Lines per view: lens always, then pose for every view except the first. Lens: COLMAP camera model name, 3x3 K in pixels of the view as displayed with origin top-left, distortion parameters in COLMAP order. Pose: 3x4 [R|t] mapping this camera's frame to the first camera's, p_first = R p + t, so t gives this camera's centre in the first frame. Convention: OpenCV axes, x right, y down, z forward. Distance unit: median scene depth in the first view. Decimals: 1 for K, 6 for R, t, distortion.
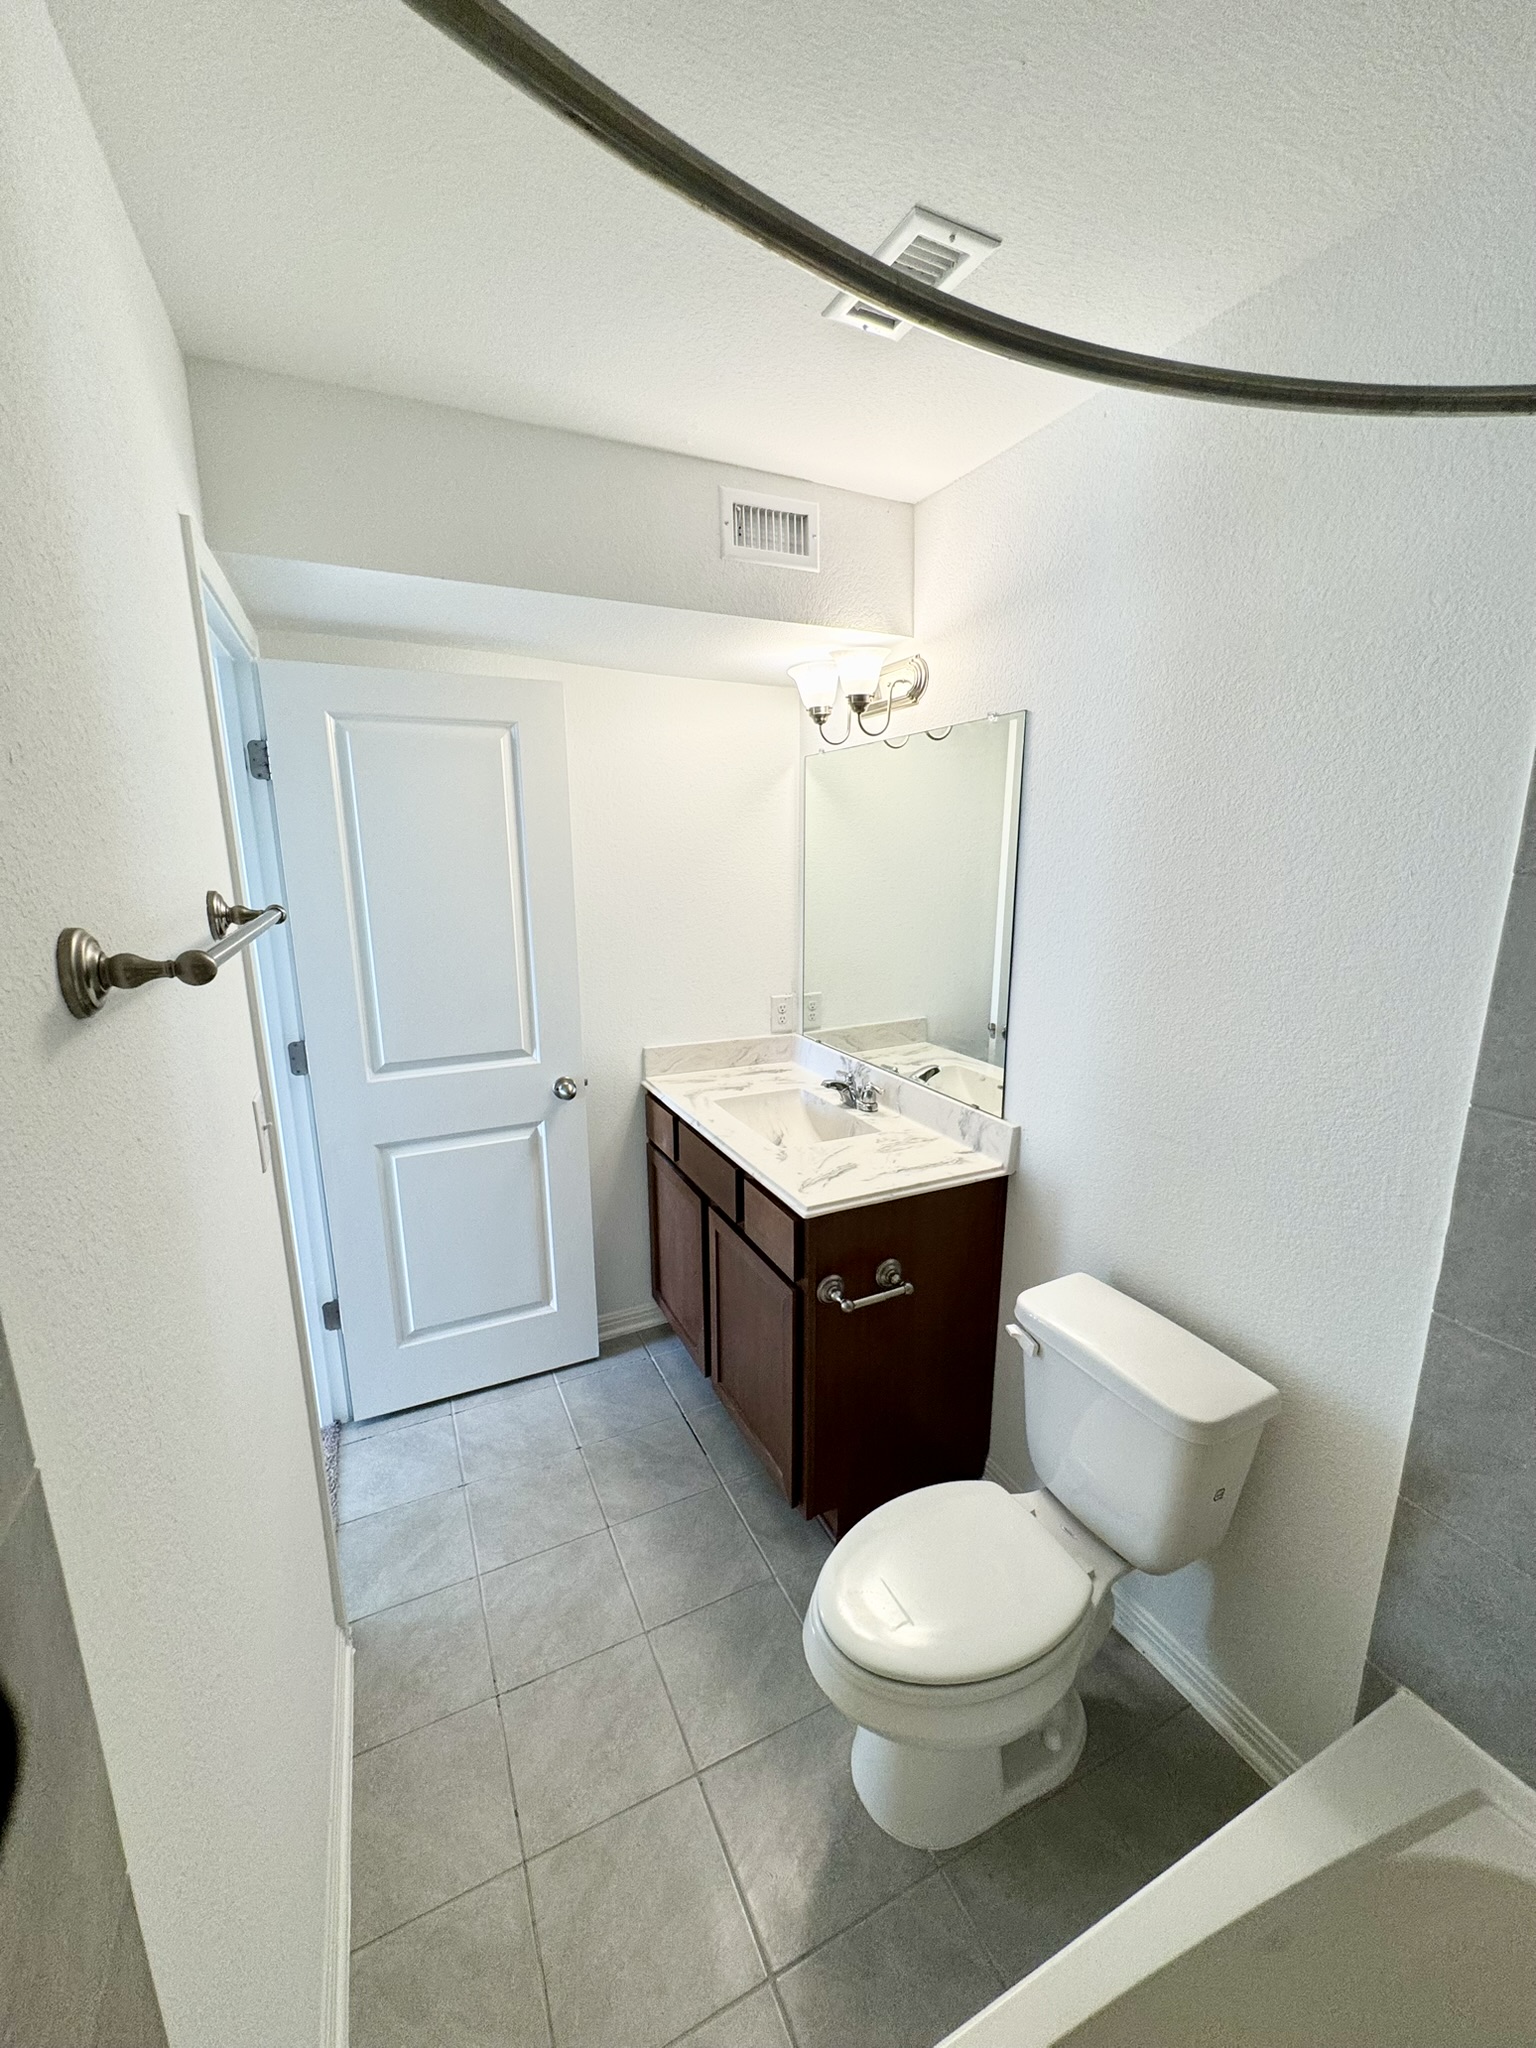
lens RADIAL K [[825.1, 0, 769.2], [0, 825.1, 1021.7], [0, 0, 1]] dist [0.001430, -0.000046]
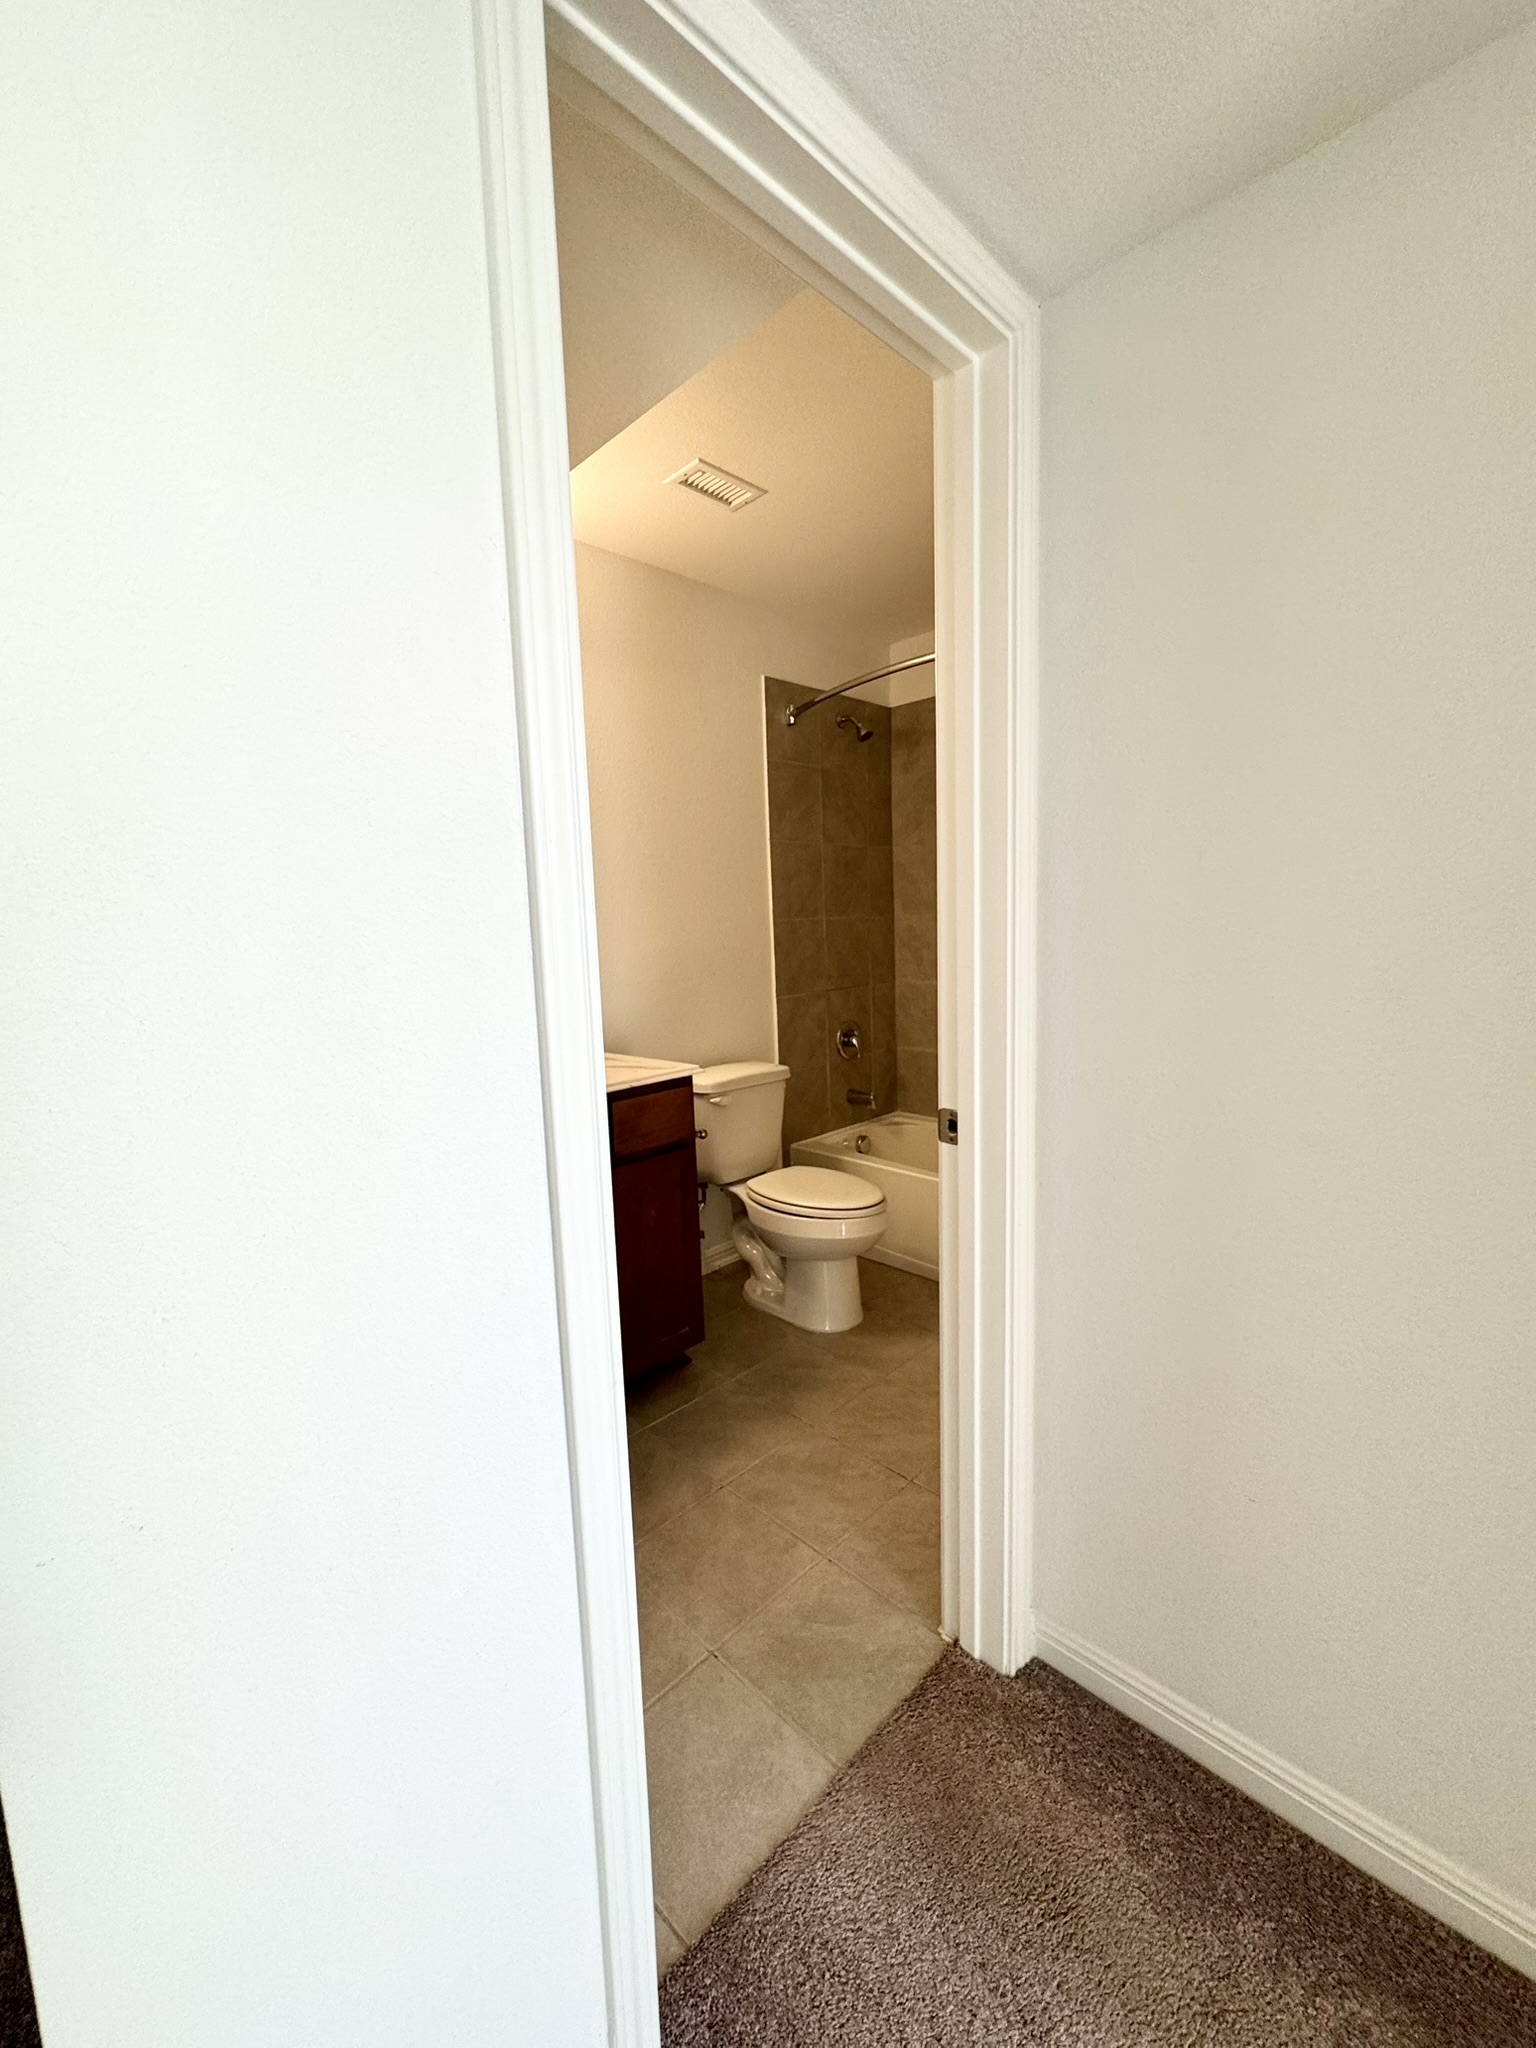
lens RADIAL K [[825.1, 0, 766.0], [0, 825.1, 1022.4], [0, 0, 1]] dist [0.001430, -0.000046]
pose [[-0.330224, -0.095534, 0.939056, -1.065183], [0.234695, 0.955311, 0.179719, -0.046042], [-0.914259, 0.279740, -0.293045, 1.113009]]
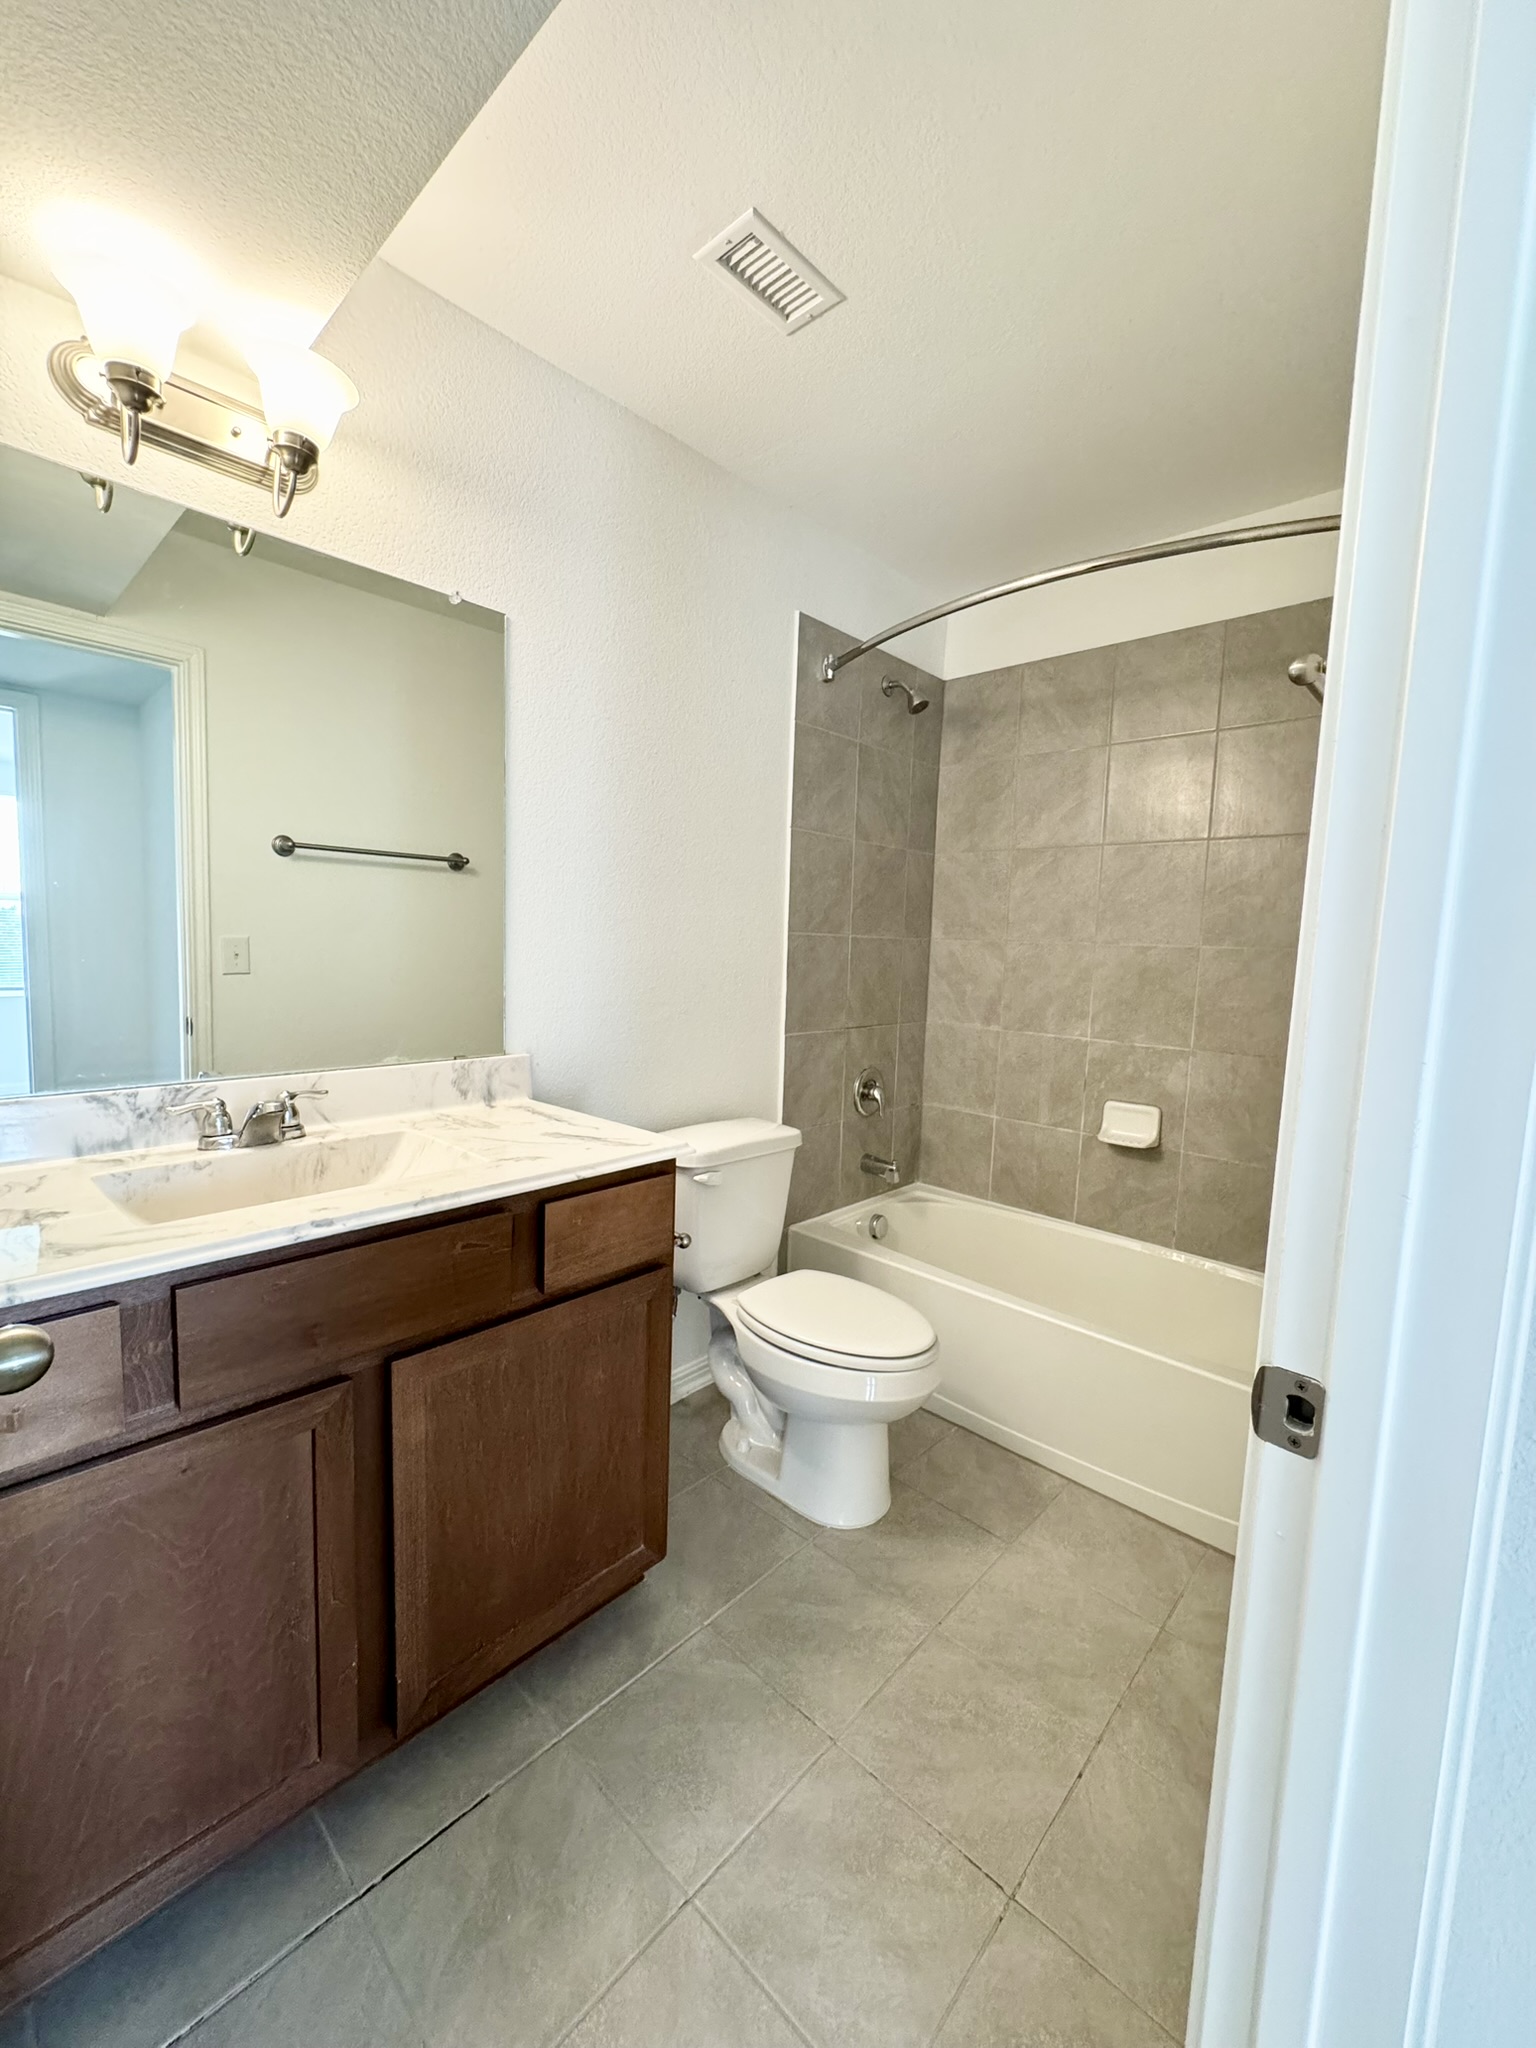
lens RADIAL K [[825.1, 0, 767.4], [0, 825.1, 1026.3], [0, 0, 1]] dist [0.001430, -0.000046]
pose [[-0.363203, -0.101569, 0.926157, -0.669956], [0.162366, 0.971930, 0.170262, -0.021473], [-0.917454, 0.212216, -0.336516, 1.041733]]
